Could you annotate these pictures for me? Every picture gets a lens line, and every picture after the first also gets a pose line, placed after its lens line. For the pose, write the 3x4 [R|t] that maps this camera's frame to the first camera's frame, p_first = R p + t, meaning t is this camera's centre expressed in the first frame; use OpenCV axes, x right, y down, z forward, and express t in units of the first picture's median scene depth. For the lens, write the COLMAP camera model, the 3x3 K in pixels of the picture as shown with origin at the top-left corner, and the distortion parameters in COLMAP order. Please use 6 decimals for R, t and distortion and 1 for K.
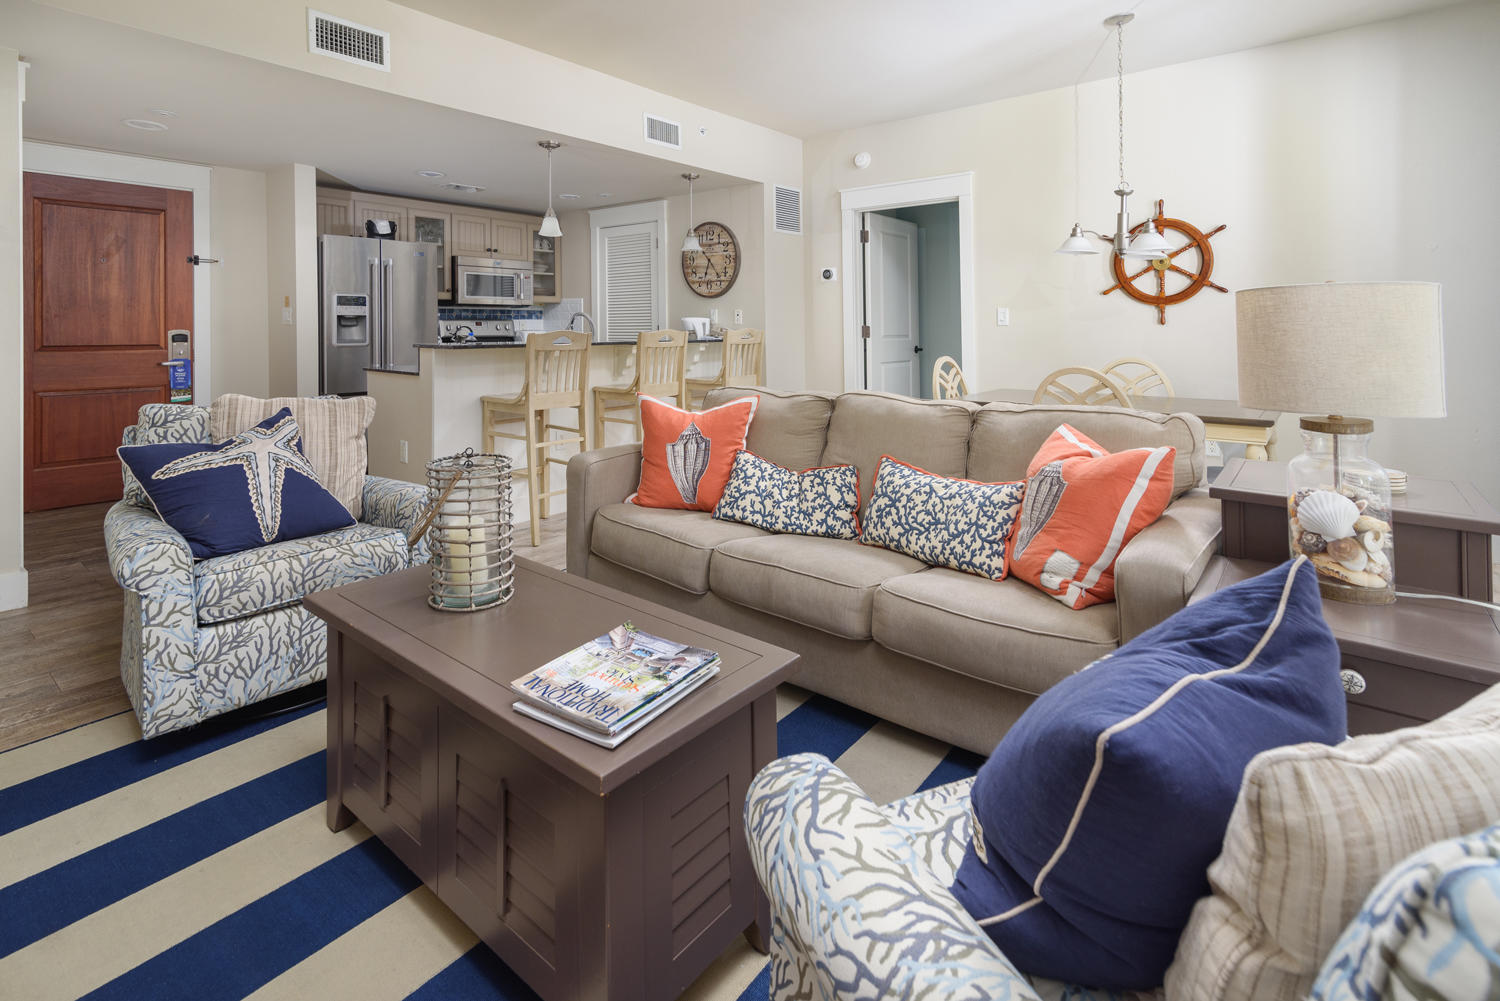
lens RADIAL K [[715.2, 0, 741.5], [0, 715.2, 333.3], [0, 0, 1]] dist [0.012591, -0.001061]
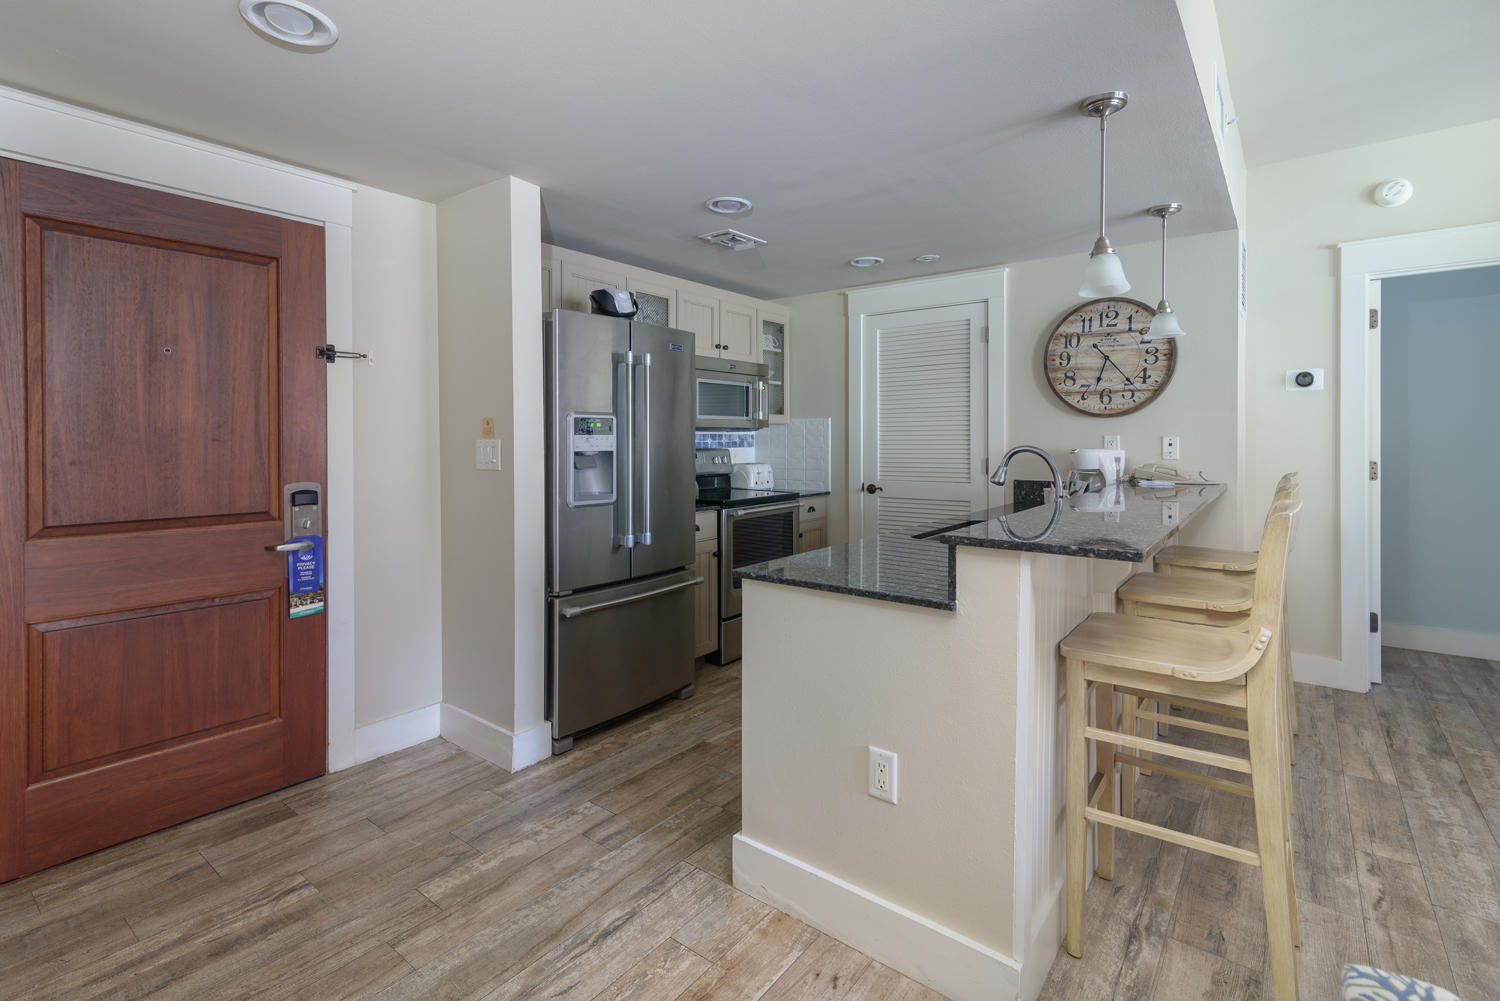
lens RADIAL K [[715.2, 0, 767.8], [0, 715.2, 449.3], [0, 0, 1]] dist [0.012591, -0.001061]
pose [[0.999809, -0.003984, 0.019137, -0.446838], [0.003936, 0.999989, 0.002556, -0.029833], [-0.019147, -0.002480, 0.999814, 0.459947]]
